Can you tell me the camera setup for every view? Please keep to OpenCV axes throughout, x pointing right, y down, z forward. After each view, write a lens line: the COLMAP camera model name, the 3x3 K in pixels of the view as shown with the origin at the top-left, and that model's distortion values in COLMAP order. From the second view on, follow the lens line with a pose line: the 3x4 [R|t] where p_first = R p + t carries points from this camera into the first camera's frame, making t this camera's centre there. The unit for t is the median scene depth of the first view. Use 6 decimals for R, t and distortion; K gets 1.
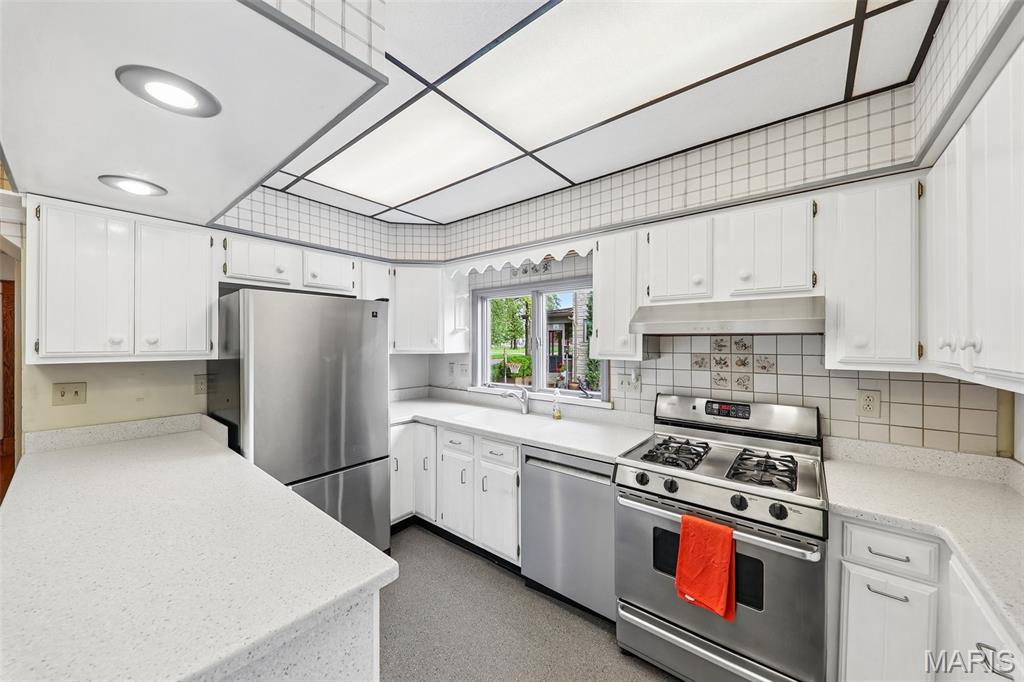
lens RADIAL K [[361.5, 0, 511.1], [0, 361.5, 338.8], [0, 0, 1]] dist [-0.002483, -0.000327]
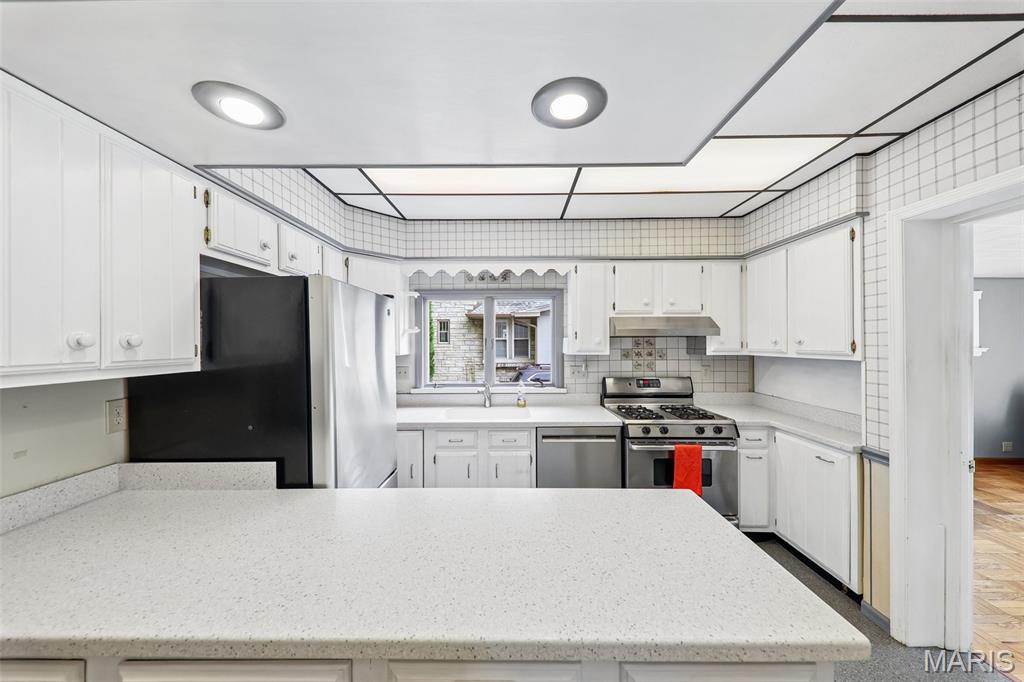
lens RADIAL K [[355.5, 0, 515.2], [0, 355.5, 338.4], [0, 0, 1]] dist [0.007475, -0.000030]
pose [[0.779212, 0.000867, 0.626760, -0.848547], [0.001519, 0.999993, -0.003271, 0.000333], [-0.626759, 0.003501, 0.779205, 0.137940]]
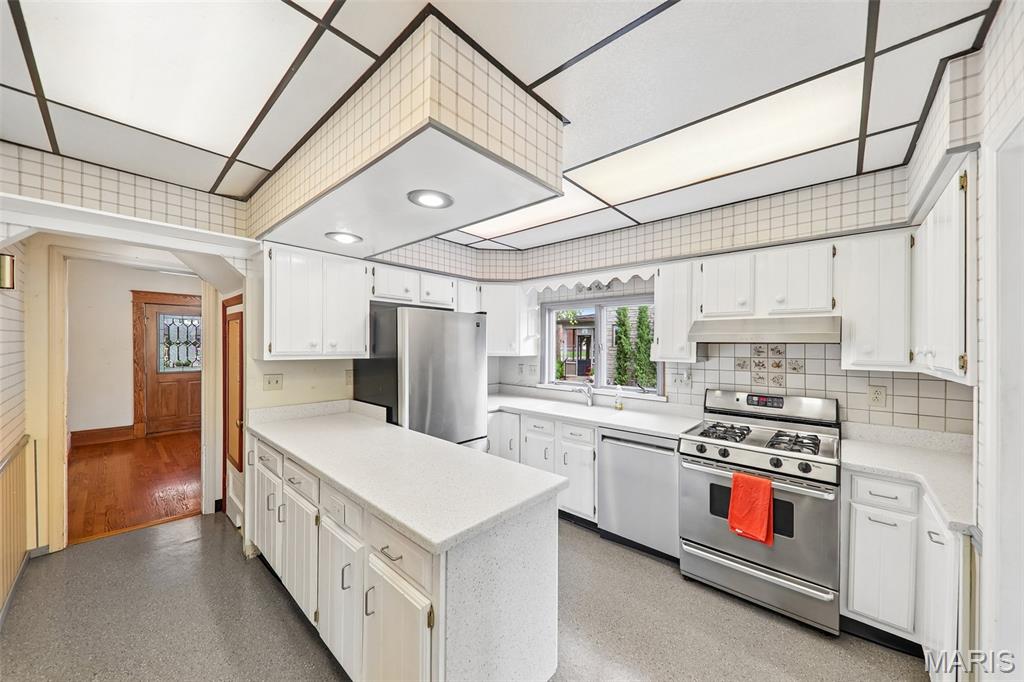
lens RADIAL K [[361.2, 0, 512.0], [0, 361.2, 341.0], [0, 0, 1]] dist [0.000910, -0.000181]
pose [[0.998553, 0.007315, -0.053281, -0.234278], [-0.007548, 0.999963, -0.004166, -0.006431], [0.053249, 0.004562, 0.998571, -0.335672]]
